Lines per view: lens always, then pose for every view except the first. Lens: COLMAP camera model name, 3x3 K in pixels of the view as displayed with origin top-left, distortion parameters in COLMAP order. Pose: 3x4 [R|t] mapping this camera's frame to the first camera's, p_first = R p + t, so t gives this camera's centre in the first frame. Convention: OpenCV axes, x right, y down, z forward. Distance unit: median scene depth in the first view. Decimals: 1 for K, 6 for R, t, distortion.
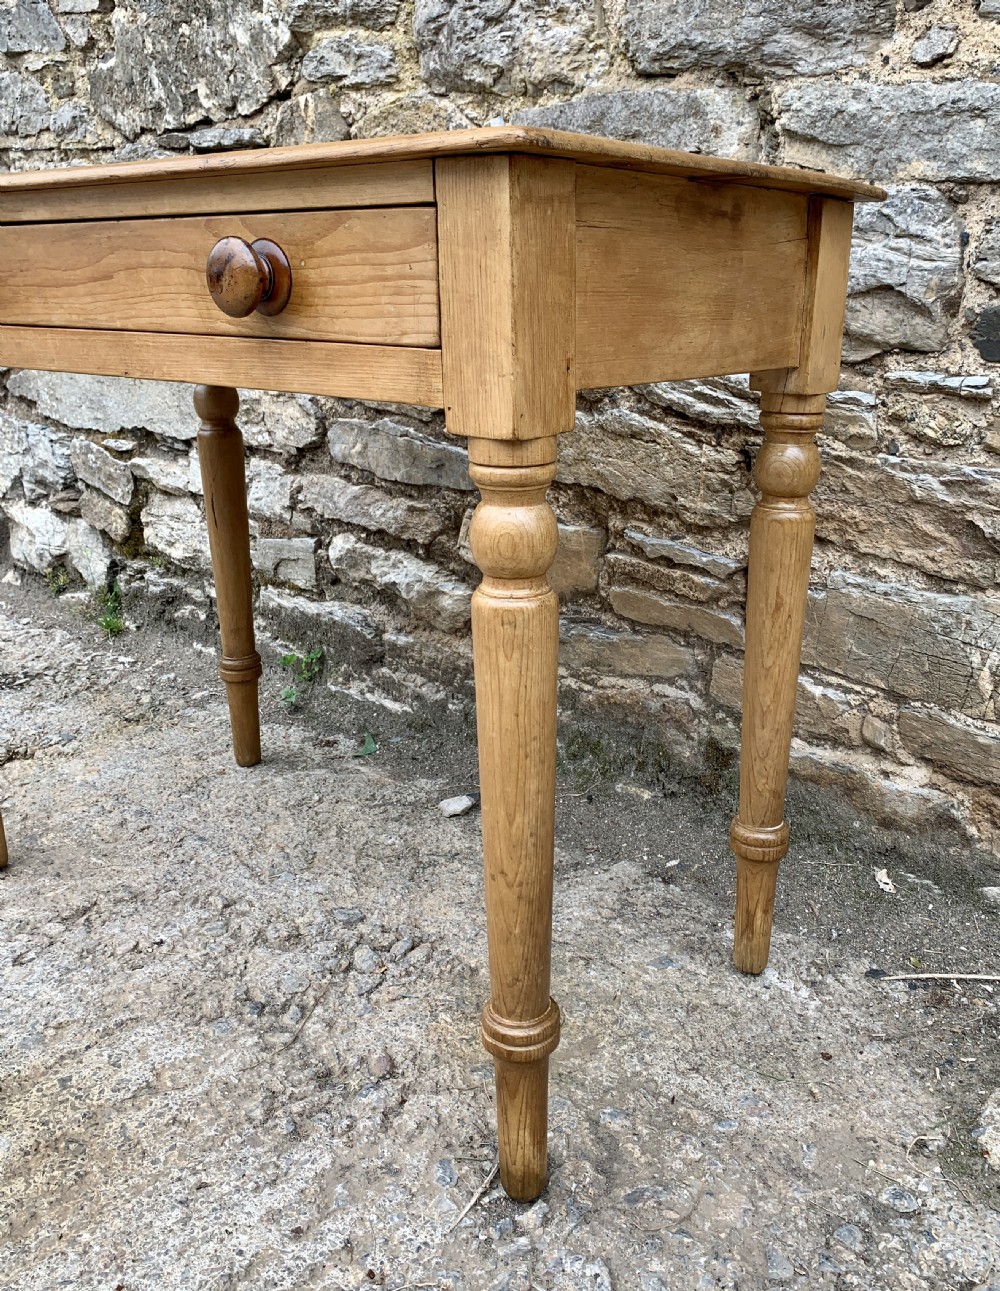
lens RADIAL K [[1157.8, 0, 579.8], [0, 1157.8, 599.7], [0, 0, 1]] dist [0.079375, -0.128783]
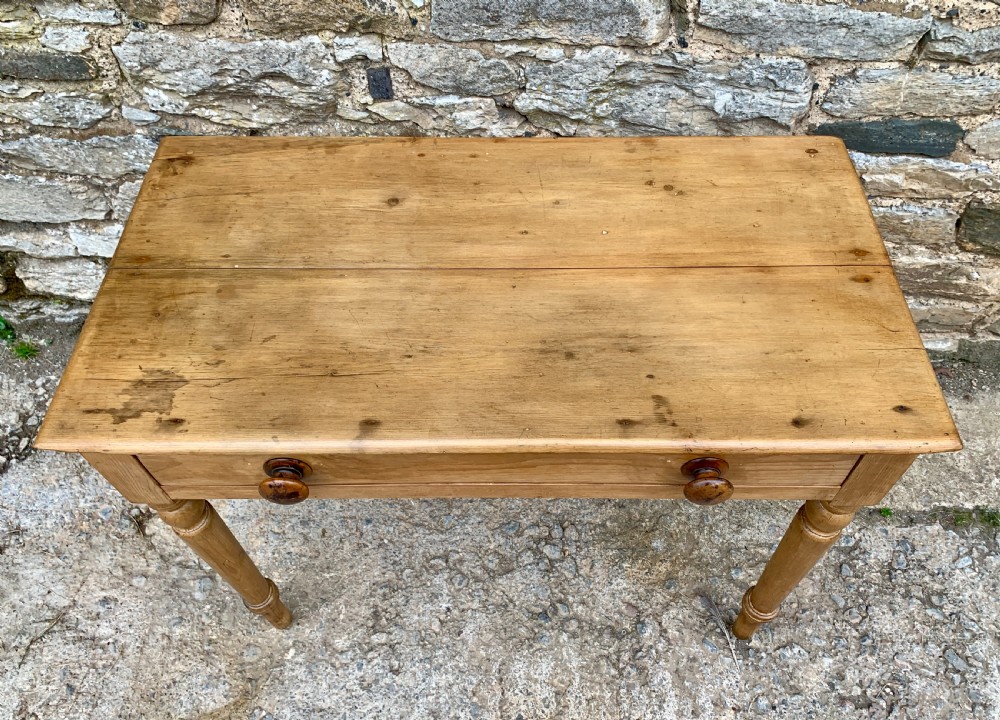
lens RADIAL K [[799.1, 0, 502.6], [0, 799.1, 322.2], [0, 0, 1]] dist [0.019366, -0.010263]
pose [[0.806821, -0.474112, 0.352502, -0.465214], [0.177652, 0.763737, 0.620600, -0.688926], [-0.563453, -0.438091, 0.700426, 0.281786]]
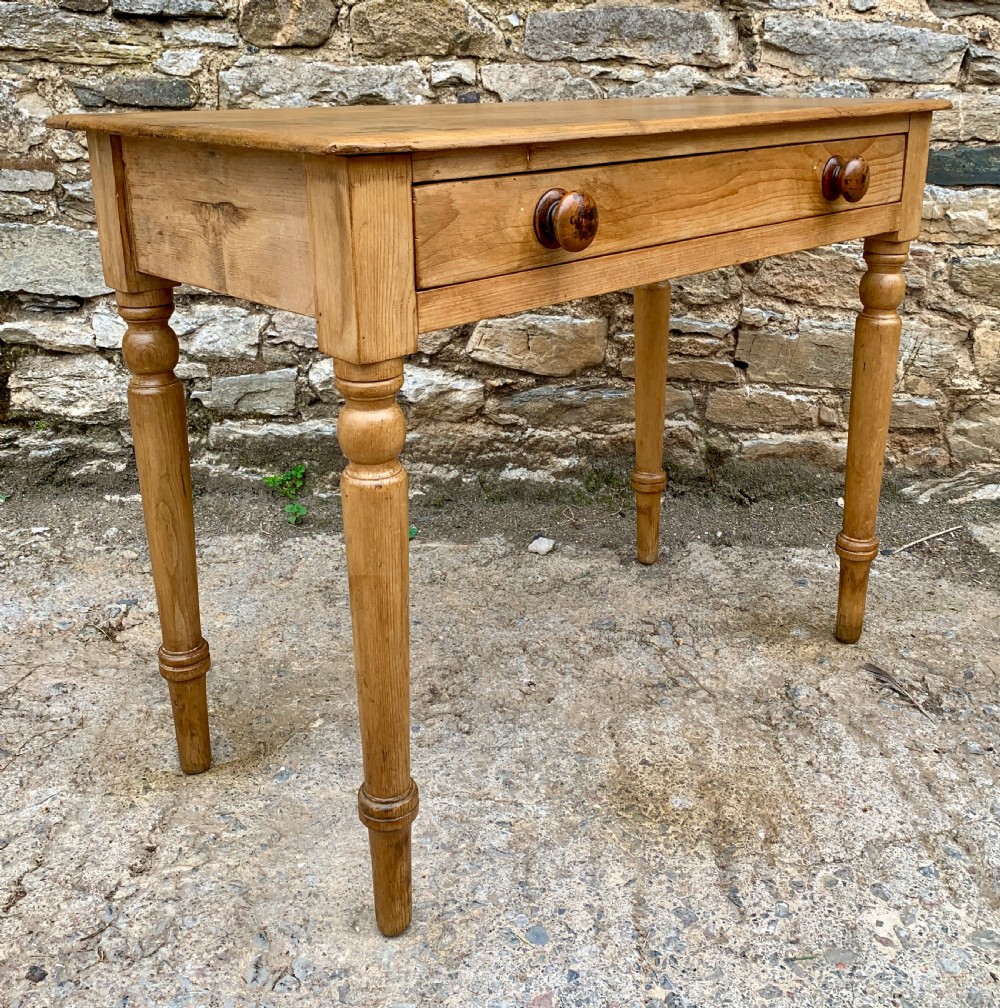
lens RADIAL K [[1120.7, 0, 525.2], [0, 1120.7, 393.6], [0, 0, 1]] dist [0.116934, -0.290219]
pose [[0.784974, -0.189633, 0.589793, -0.944675], [0.166529, 0.981550, 0.093954, -0.126202], [-0.596728, 0.024466, 0.802070, 0.000040]]
